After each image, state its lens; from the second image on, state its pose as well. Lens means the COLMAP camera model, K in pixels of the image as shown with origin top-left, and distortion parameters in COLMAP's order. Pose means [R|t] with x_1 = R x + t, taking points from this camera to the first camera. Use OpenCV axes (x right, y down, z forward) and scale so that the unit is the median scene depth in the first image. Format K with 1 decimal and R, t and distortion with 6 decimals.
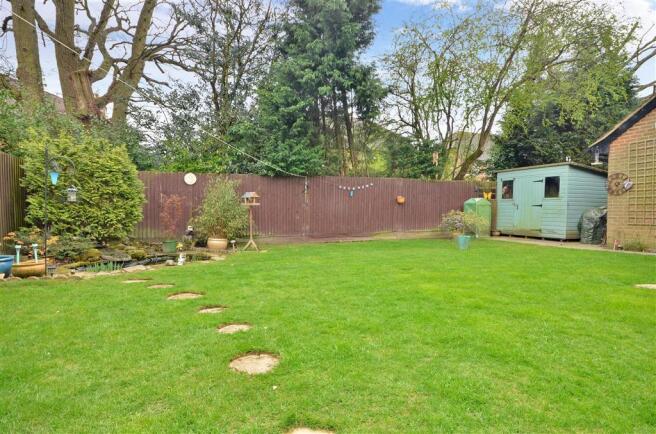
lens RADIAL K [[353.1, 0, 328.1], [0, 353.1, 213.6], [0, 0, 1]] dist [0.015171, 0.000367]
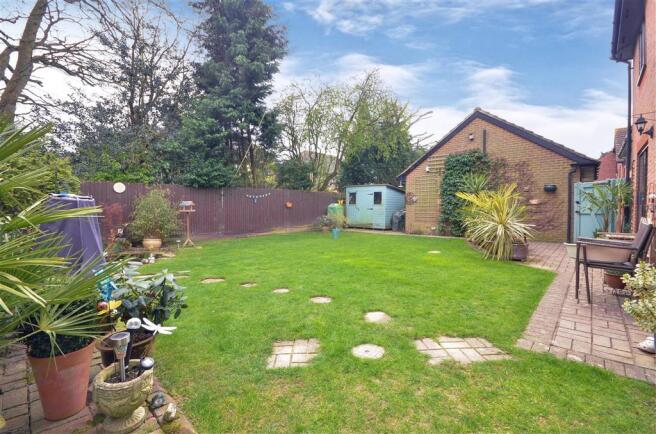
lens RADIAL K [[287.0, 0, 328.7], [0, 287.0, 215.3], [0, 0, 1]] dist [-0.015678, -0.000088]
pose [[0.894976, -0.014052, 0.445892, -0.182199], [0.004698, 0.999745, 0.022076, -0.024698], [-0.446089, -0.017662, 0.894814, -0.110242]]
